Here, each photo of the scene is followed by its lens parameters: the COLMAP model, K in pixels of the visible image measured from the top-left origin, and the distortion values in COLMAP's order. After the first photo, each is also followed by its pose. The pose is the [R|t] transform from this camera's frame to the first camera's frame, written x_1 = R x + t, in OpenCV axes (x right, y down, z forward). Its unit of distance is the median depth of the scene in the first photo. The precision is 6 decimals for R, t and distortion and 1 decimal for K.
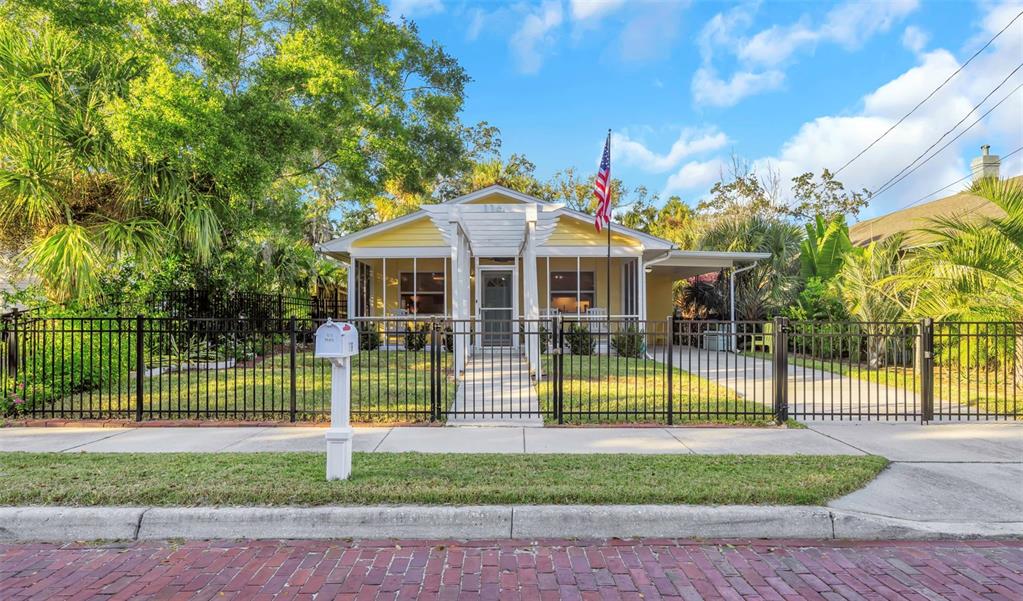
lens RADIAL K [[589.7, 0, 502.4], [0, 589.7, 314.6], [0, 0, 1]] dist [0.002384, 0.006116]
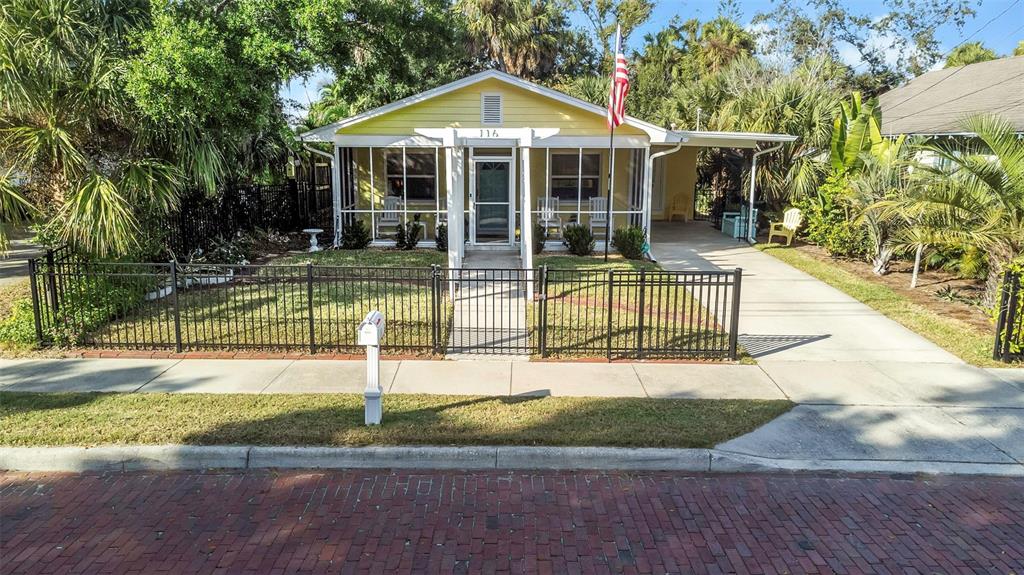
lens RADIAL K [[754.1, 0, 503.7], [0, 754.1, 286.6], [0, 0, 1]] dist [0.029214, 0.012512]
pose [[0.999949, 0.009581, 0.003048, 0.013105], [-0.009995, 0.980227, 0.197623, -0.243109], [-0.001094, -0.197644, 0.980273, -0.423651]]
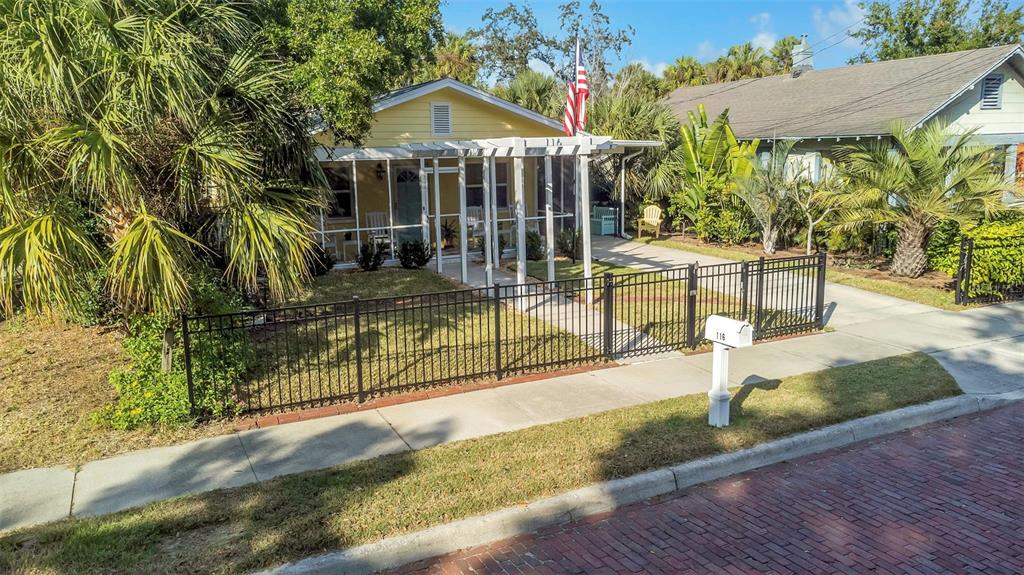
lens RADIAL K [[754.1, 0, 508.0], [0, 754.1, 289.5], [0, 0, 1]] dist [0.029214, 0.012512]
pose [[0.893055, -0.094044, 0.440010, -0.925089], [0.010955, 0.982168, 0.187687, -0.238725], [-0.449814, -0.162794, 0.878160, -0.190074]]
